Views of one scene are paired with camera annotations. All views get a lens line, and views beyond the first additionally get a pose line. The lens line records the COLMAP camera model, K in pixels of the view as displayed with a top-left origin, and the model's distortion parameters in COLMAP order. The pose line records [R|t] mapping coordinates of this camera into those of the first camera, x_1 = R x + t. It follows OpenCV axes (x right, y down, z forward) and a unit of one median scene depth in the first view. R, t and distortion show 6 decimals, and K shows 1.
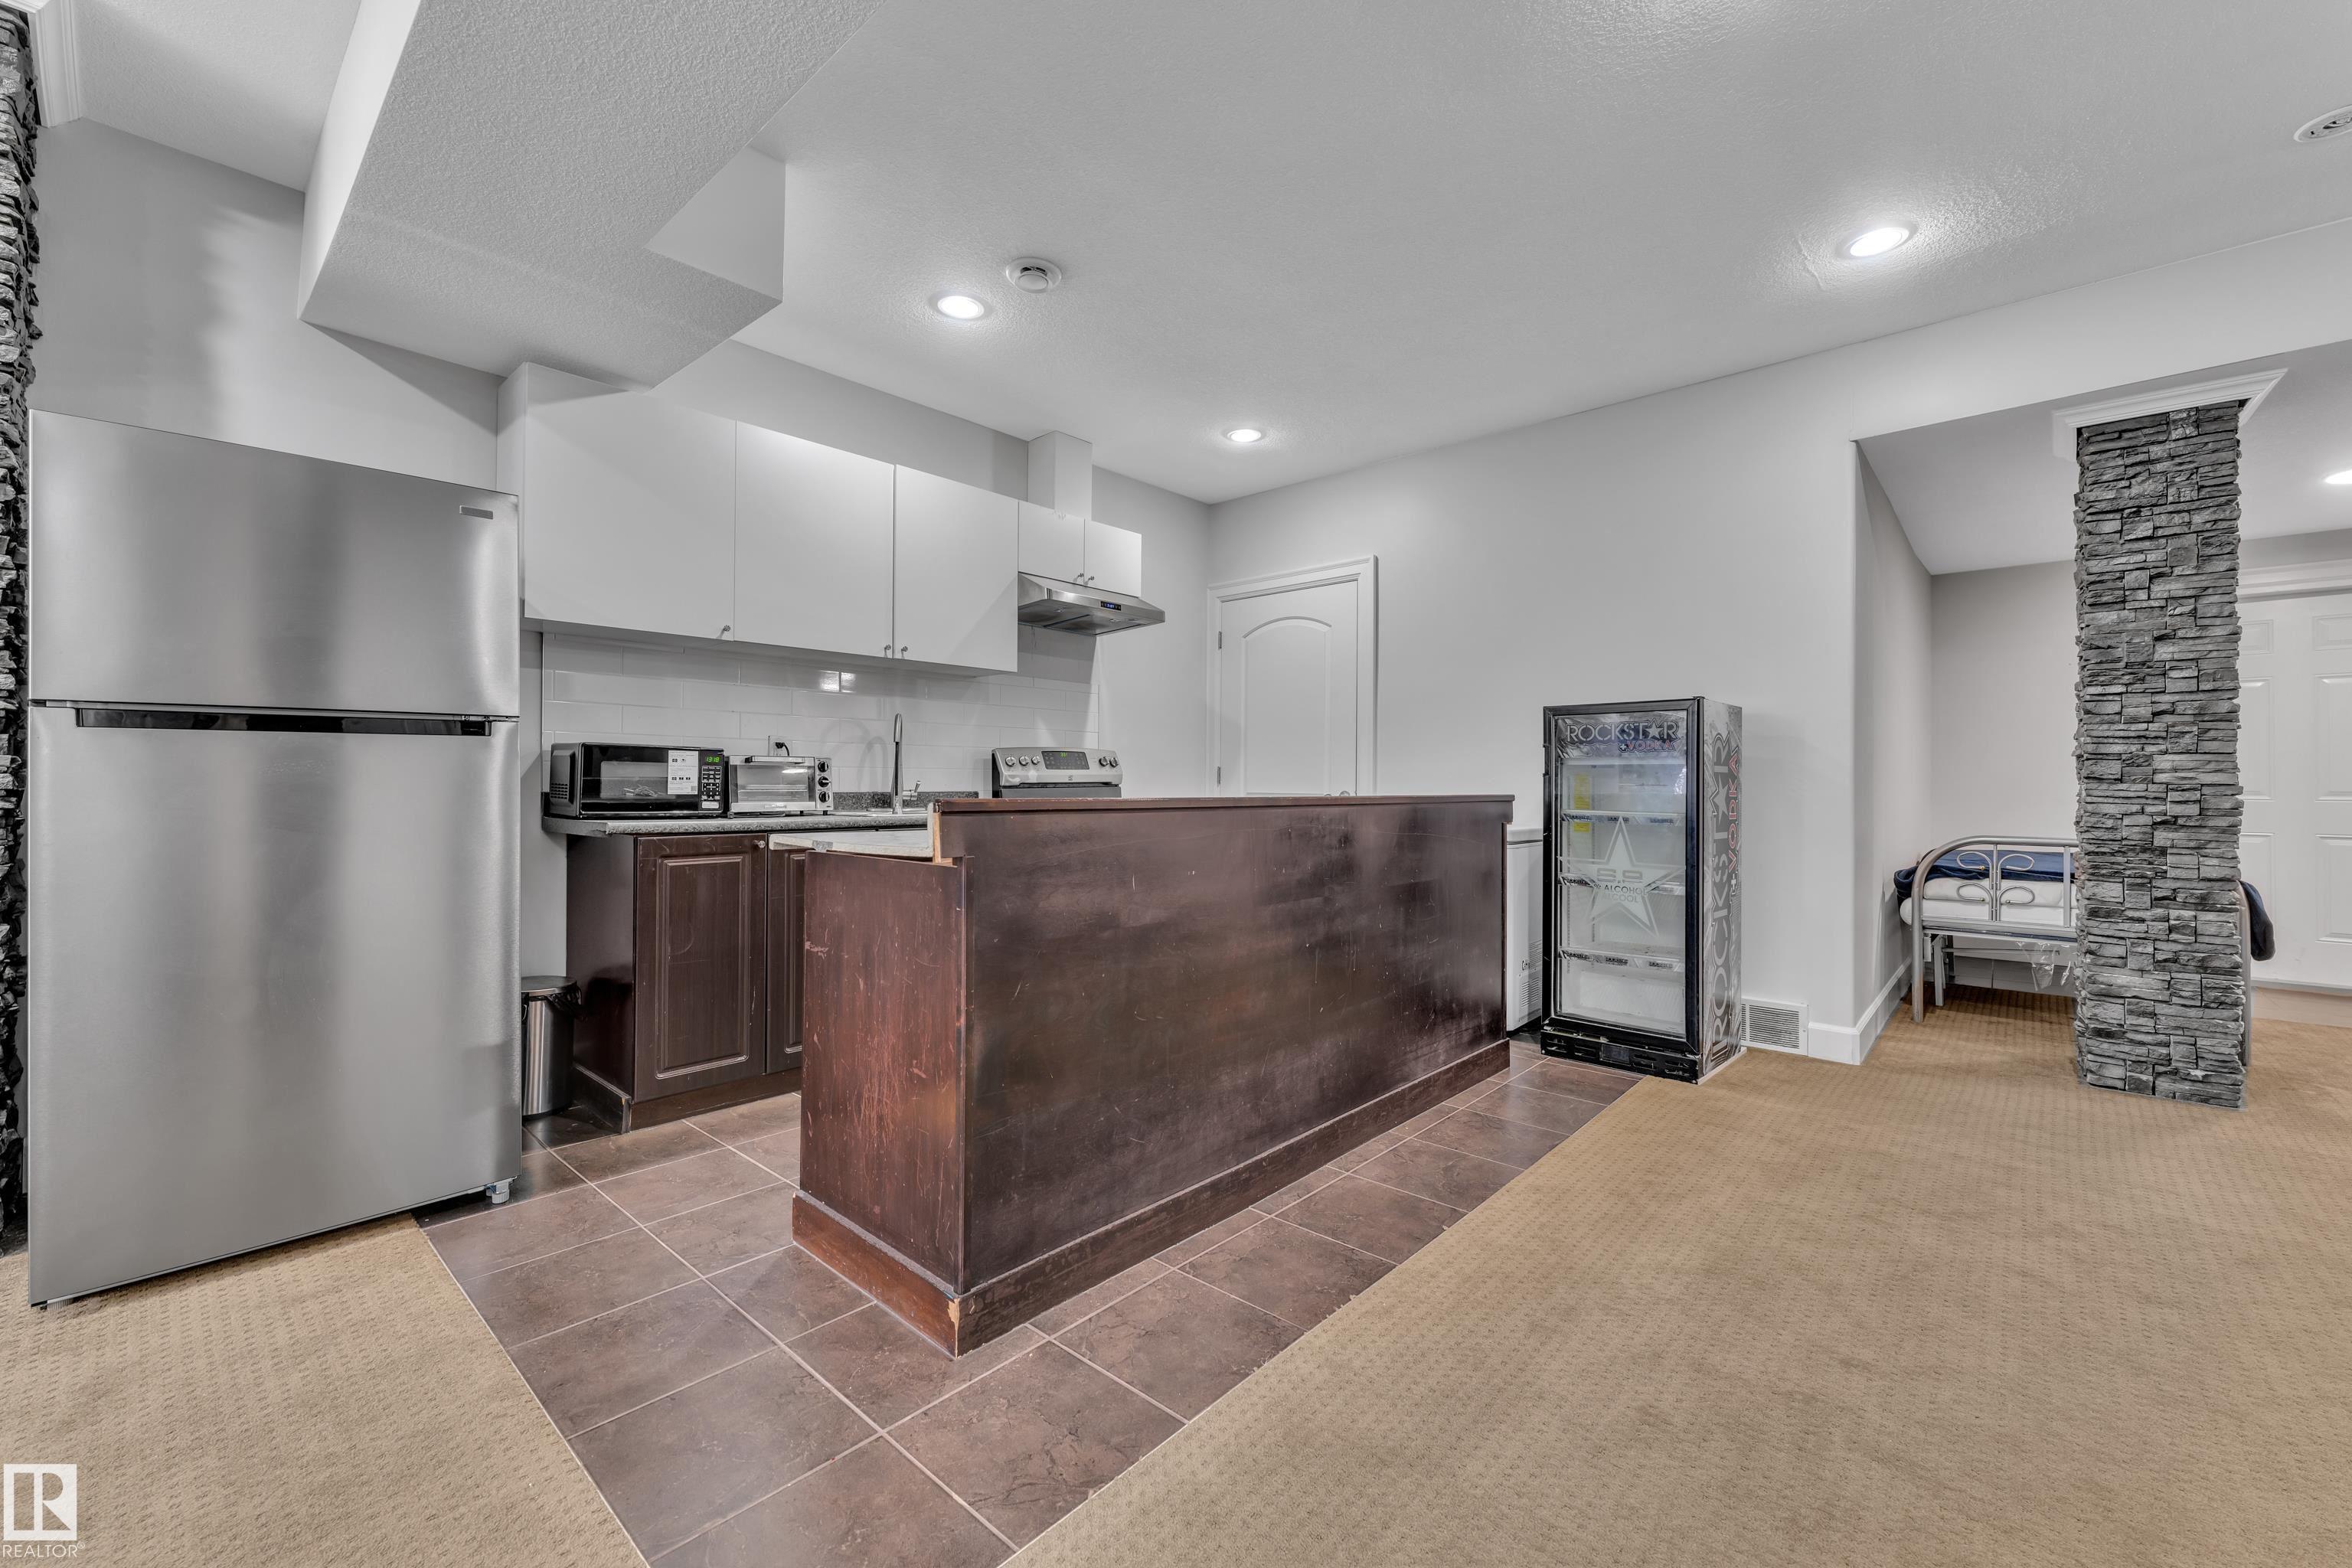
lens RADIAL K [[944.4, 0, 1164.0], [0, 944.4, 781.5], [0, 0, 1]] dist [0.000297, 0.000070]
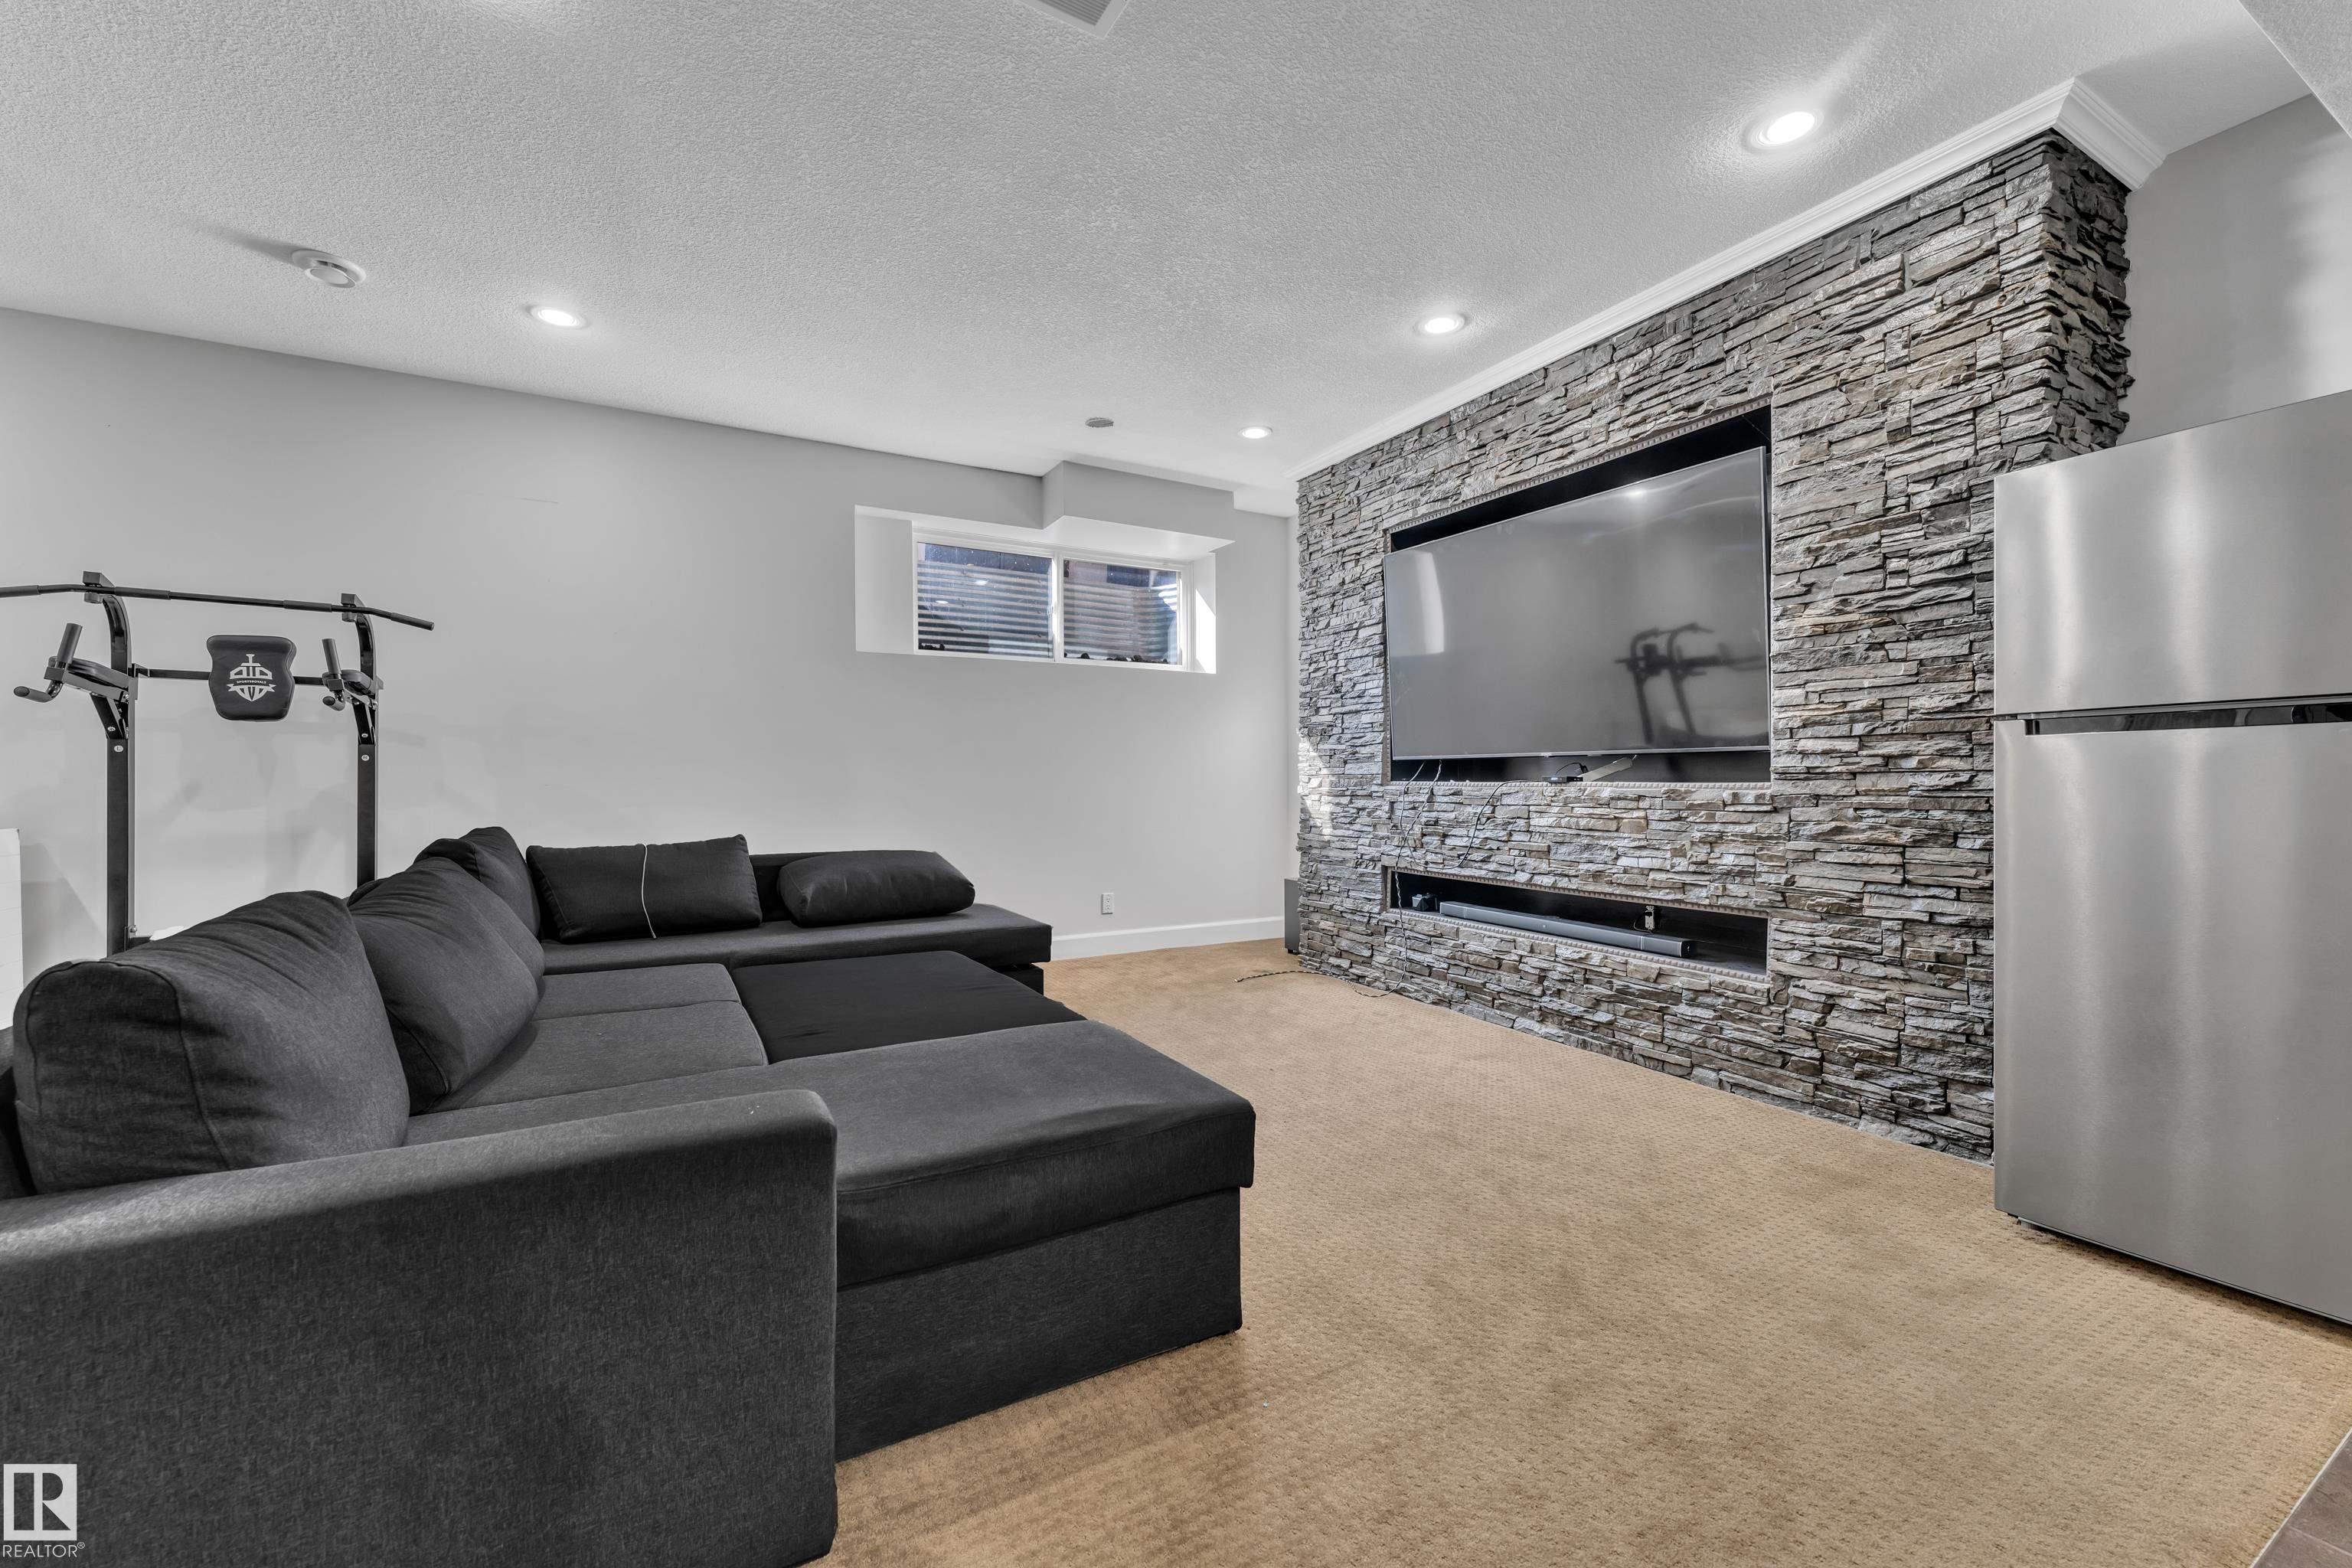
lens RADIAL K [[944.4, 0, 1167.3], [0, 944.4, 780.8], [0, 0, 1]] dist [0.000297, 0.000070]
pose [[-0.316904, -0.003648, -0.948451, 0.289985], [0.004044, 0.999978, -0.005198, 0.000363], [0.948449, -0.005483, -0.316882, 0.354990]]
